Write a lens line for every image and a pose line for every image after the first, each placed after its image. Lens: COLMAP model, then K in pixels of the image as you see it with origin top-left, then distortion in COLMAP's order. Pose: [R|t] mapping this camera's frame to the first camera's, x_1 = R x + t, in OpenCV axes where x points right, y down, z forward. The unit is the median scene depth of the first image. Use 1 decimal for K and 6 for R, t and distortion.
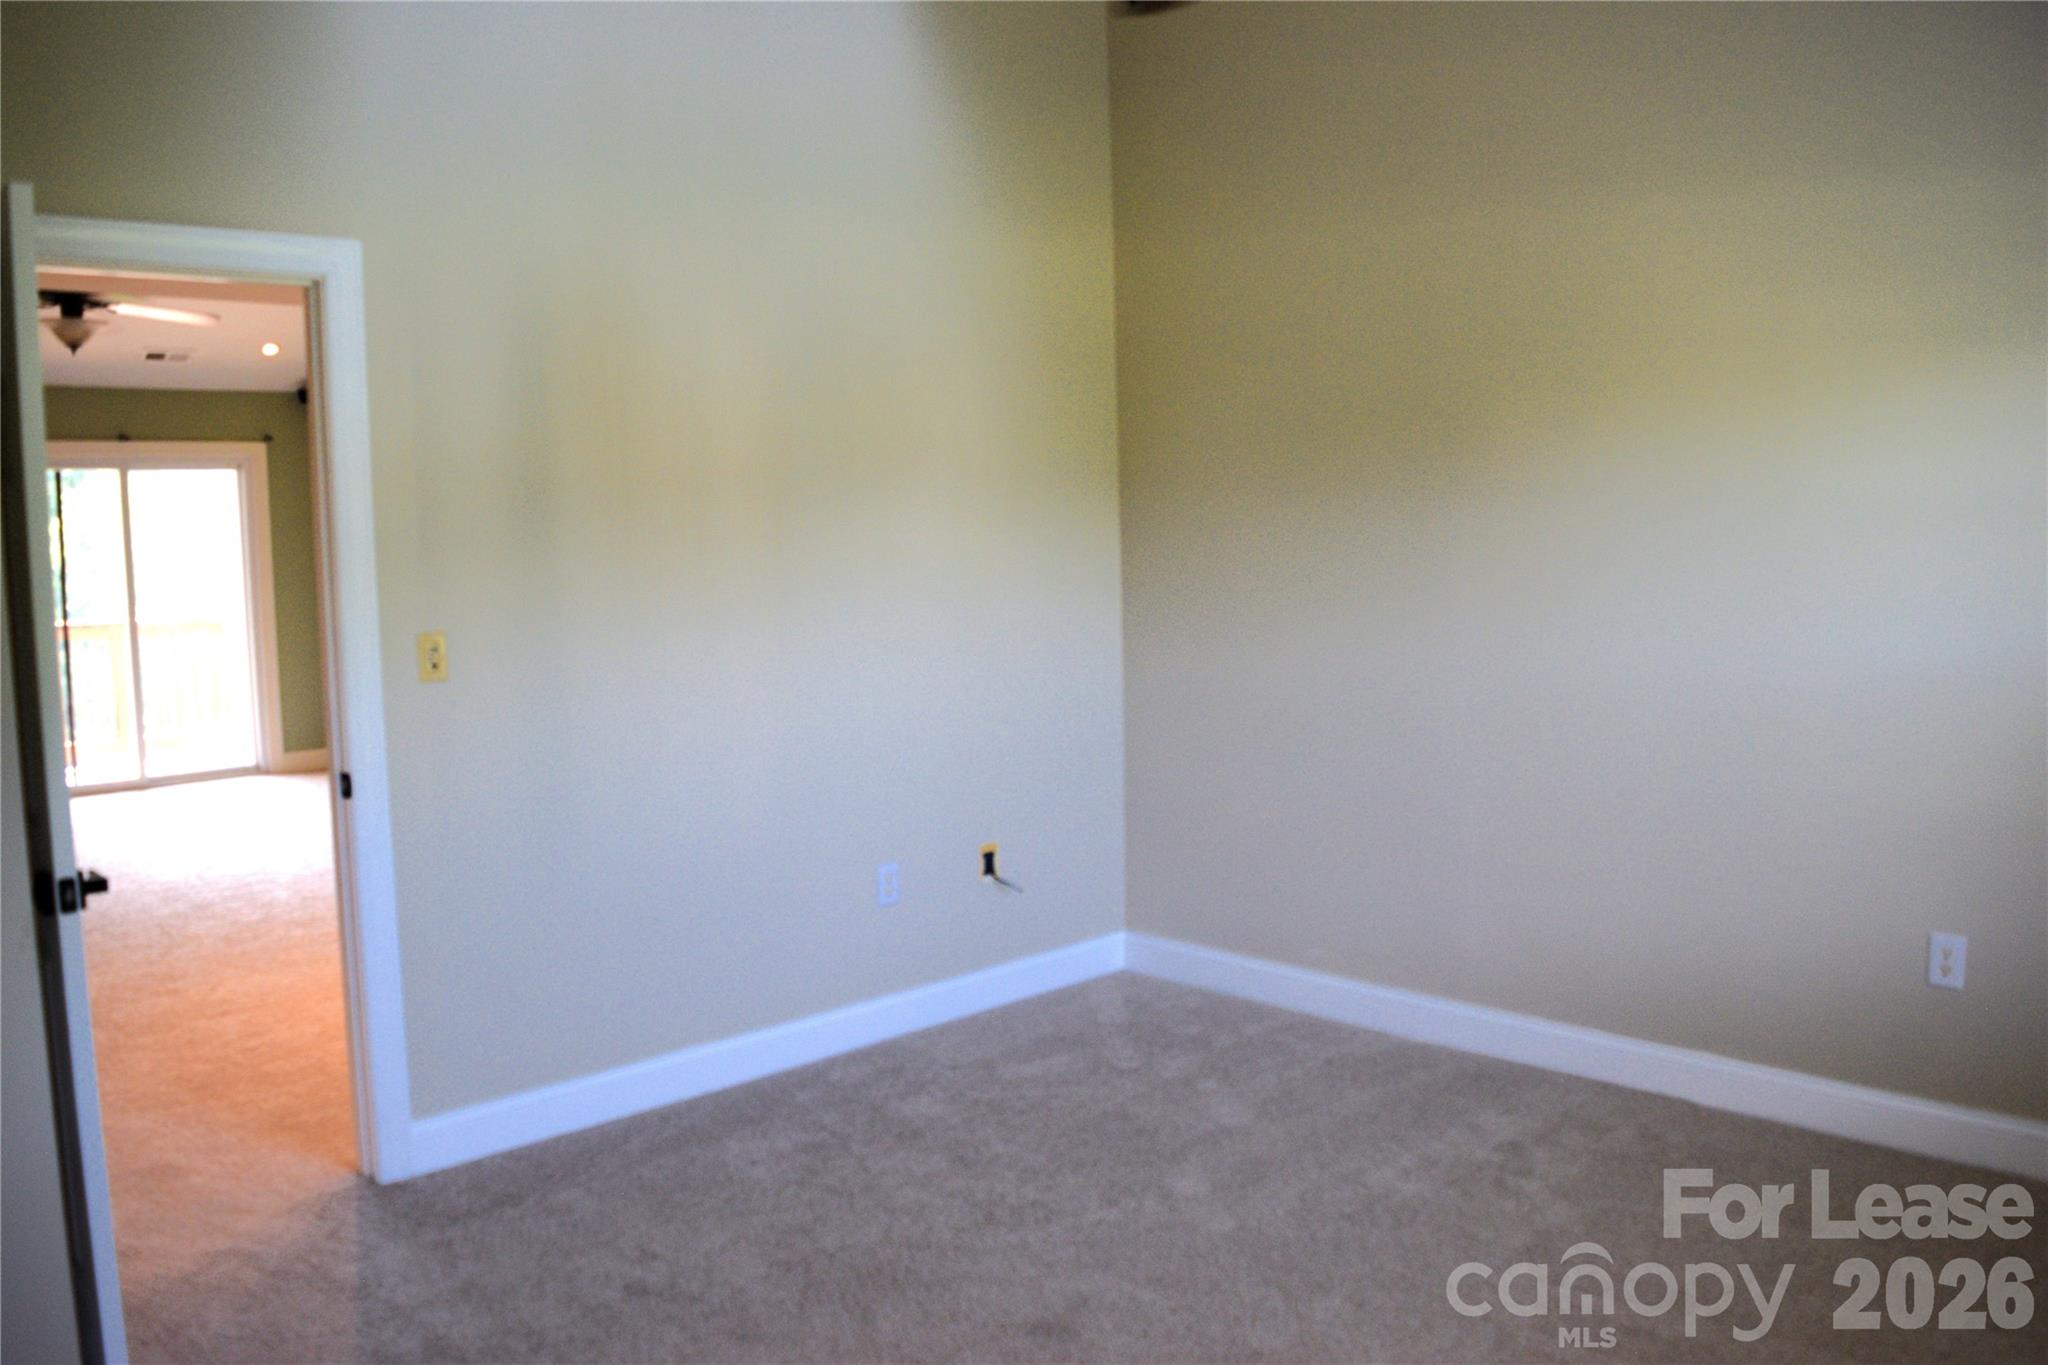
lens RADIAL K [[1599.2, 0, 1021.4], [0, 1599.2, 674.7], [0, 0, 1]] dist [-0.098368, 0.020700]
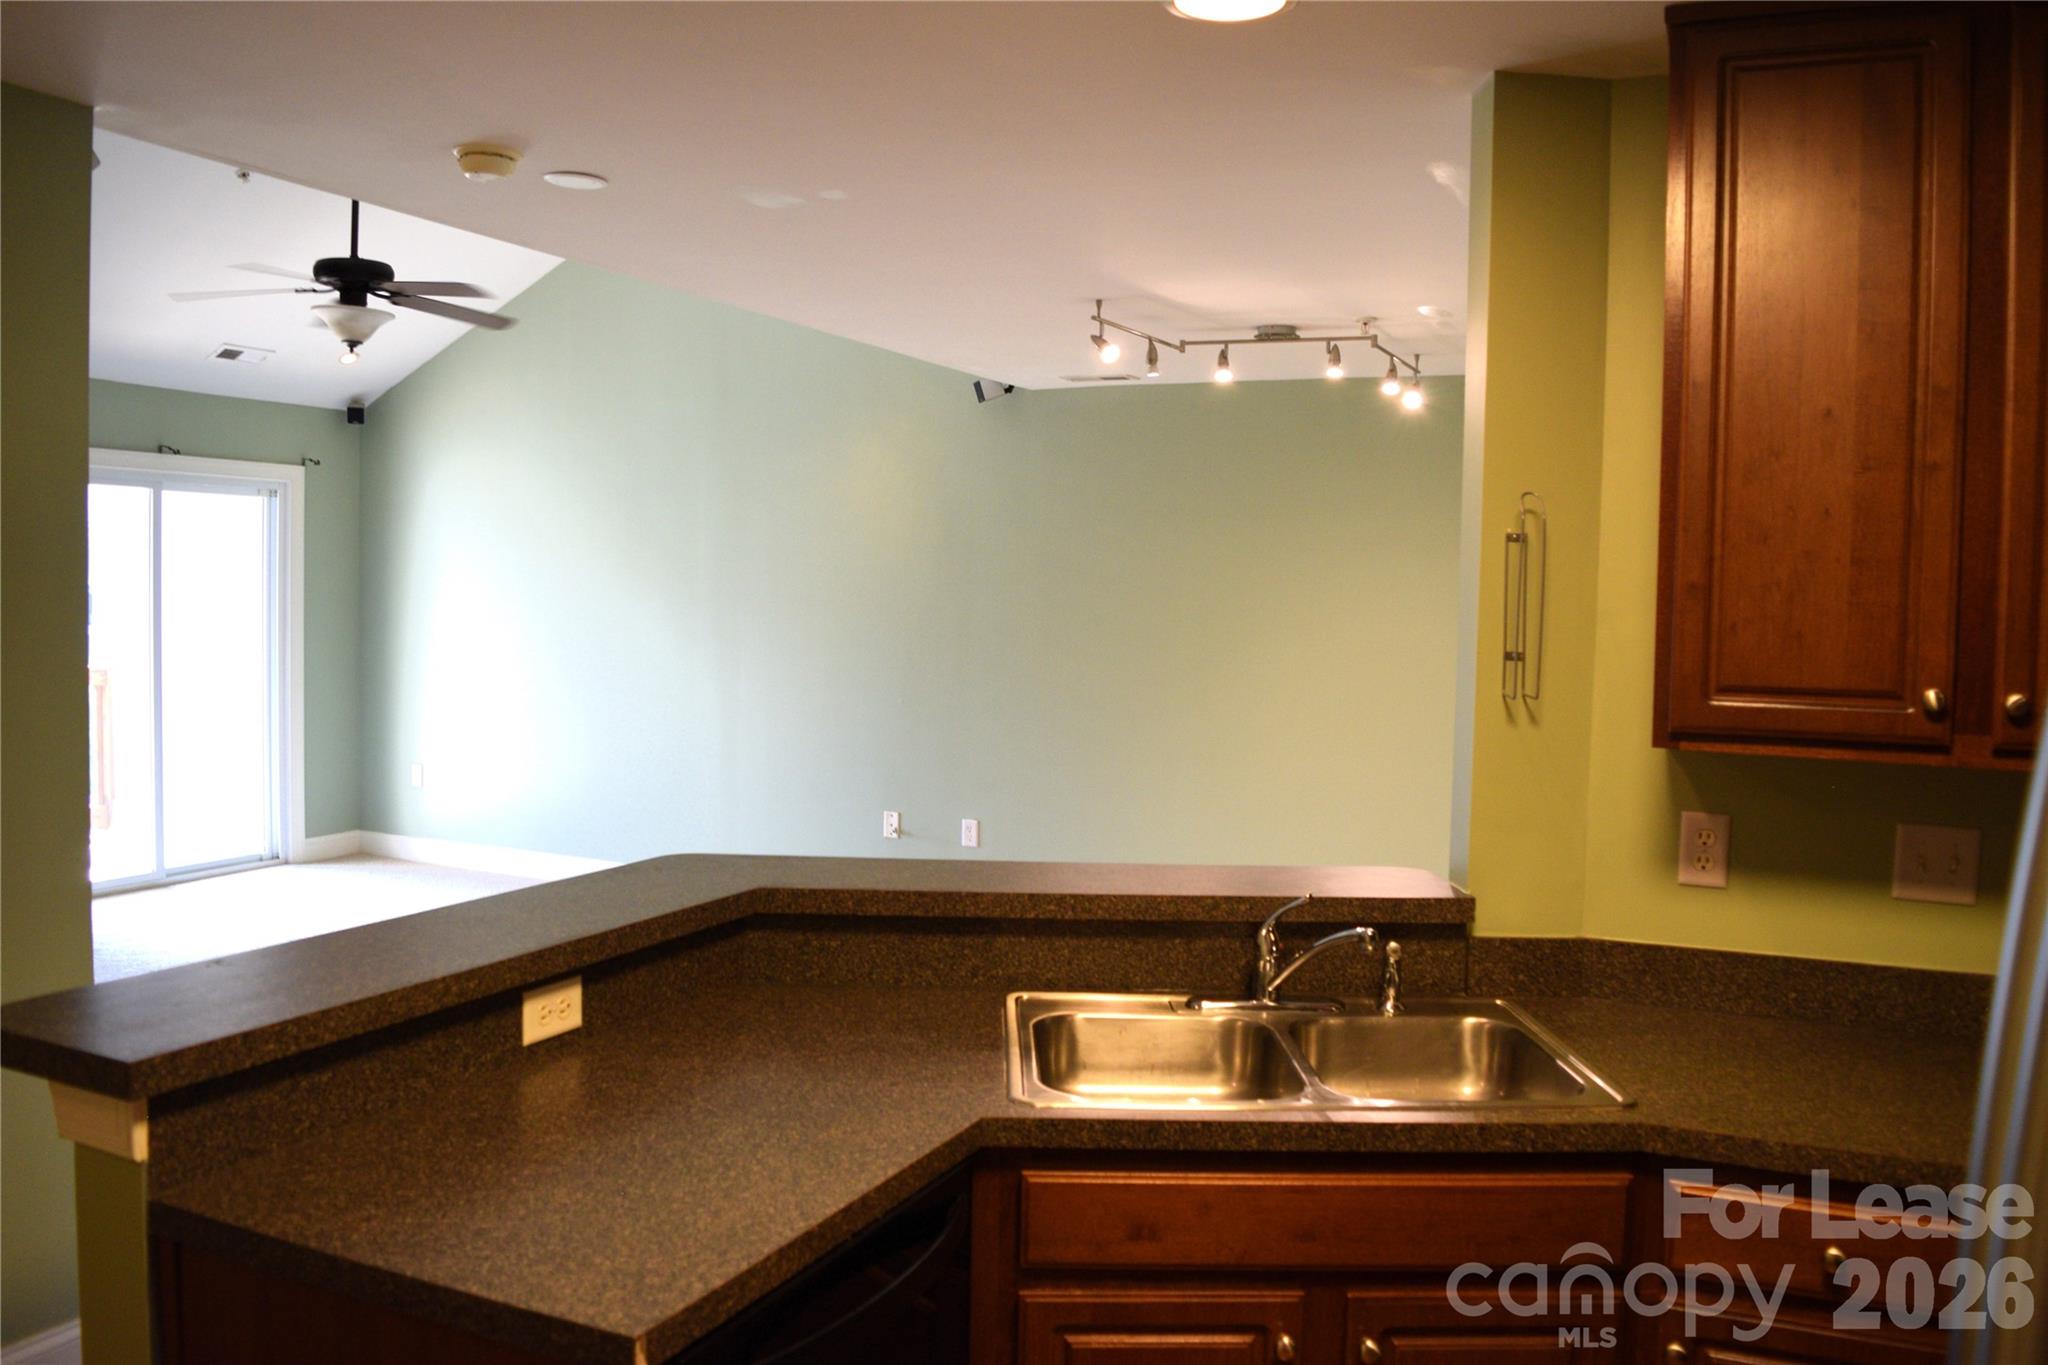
lens RADIAL K [[1599.2, 0, 1024.6], [0, 1599.2, 680.9], [0, 0, 1]] dist [-0.098368, 0.020700]
pose [[0.927561, 0.020074, 0.373133, -0.460205], [-0.007526, 0.999357, -0.035056, -0.007546], [-0.373596, 0.029708, 0.927116, 0.084941]]
